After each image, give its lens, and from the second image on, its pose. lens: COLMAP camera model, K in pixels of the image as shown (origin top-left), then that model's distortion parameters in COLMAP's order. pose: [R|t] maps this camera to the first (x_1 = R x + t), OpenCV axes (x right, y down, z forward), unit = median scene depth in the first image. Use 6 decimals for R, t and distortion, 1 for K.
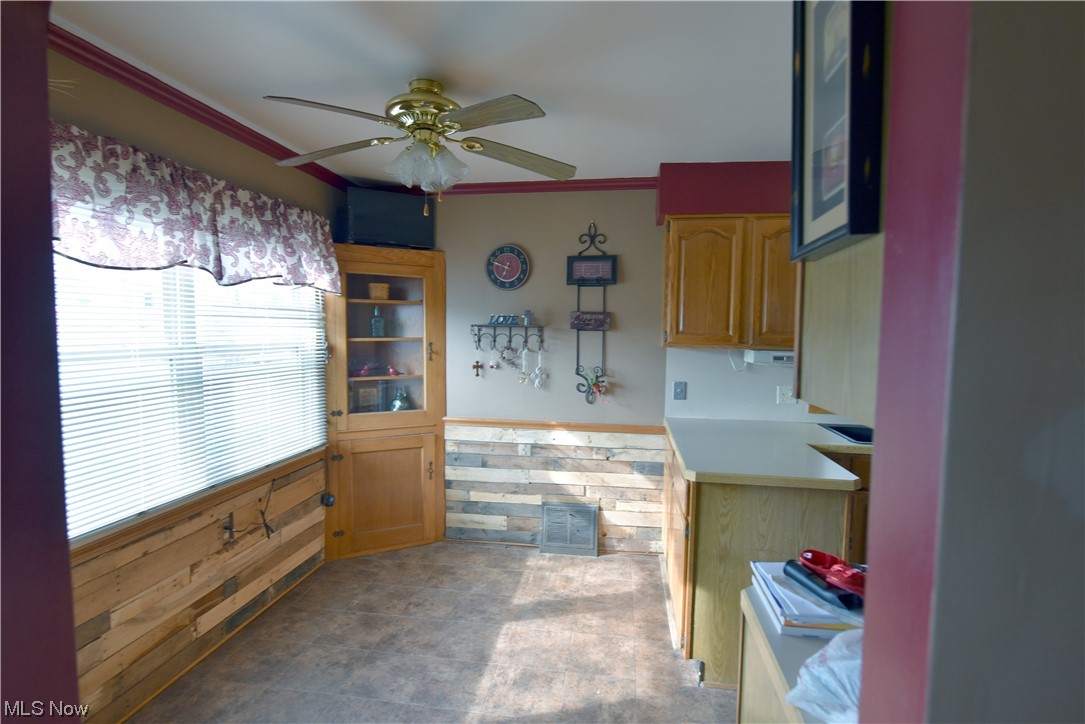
lens RADIAL K [[529.3, 0, 543.5], [0, 529.3, 363.4], [0, 0, 1]] dist [-0.008602, -0.001012]
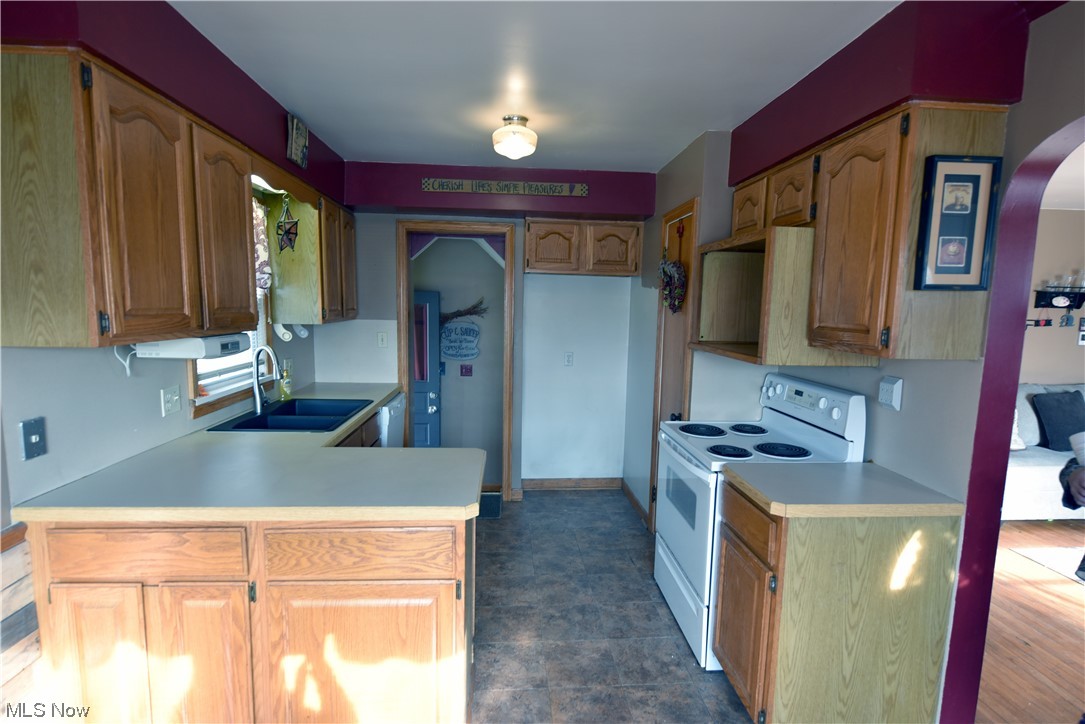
lens RADIAL K [[529.3, 0, 541.7], [0, 529.3, 365.0], [0, 0, 1]] dist [-0.008602, -0.001012]
pose [[-0.215801, -0.127782, 0.968040, -0.306167], [0.043158, 0.989183, 0.140194, -0.063360], [-0.975483, 0.072033, -0.207952, 0.733320]]
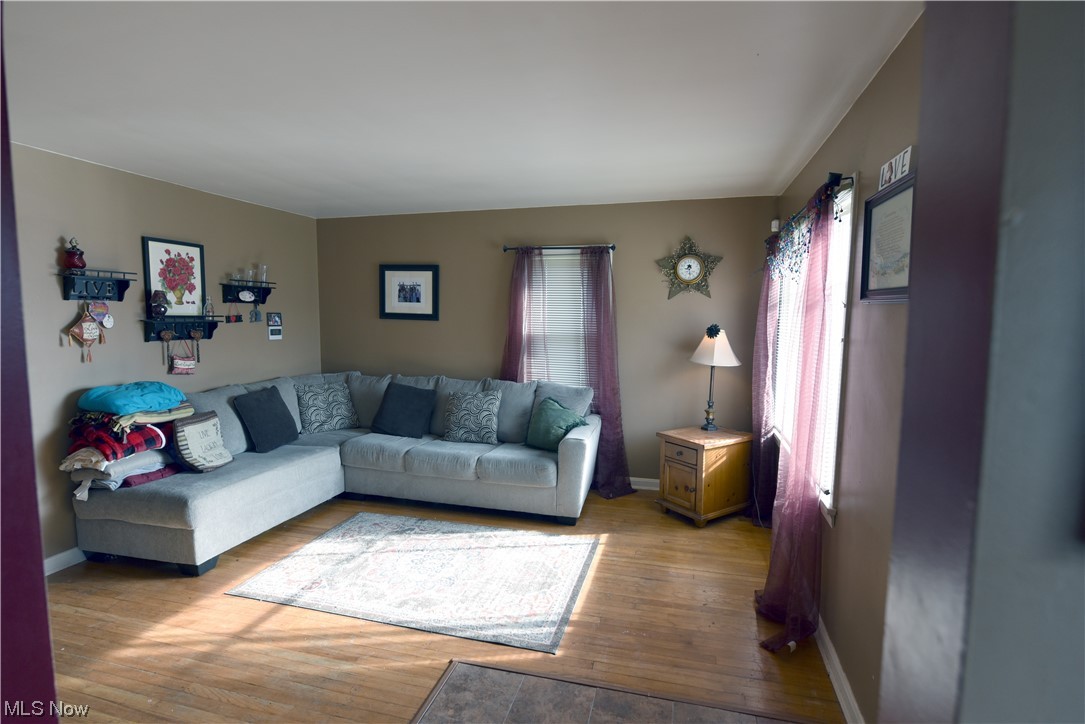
lens RADIAL K [[529.3, 0, 544.2], [0, 529.3, 363.5], [0, 0, 1]] dist [-0.008602, -0.001012]
pose [[-0.993313, -0.024947, 0.112729, -0.240319], [-0.006974, 0.987559, 0.157093, -0.046744], [-0.115246, 0.155256, -0.981129, 0.576450]]
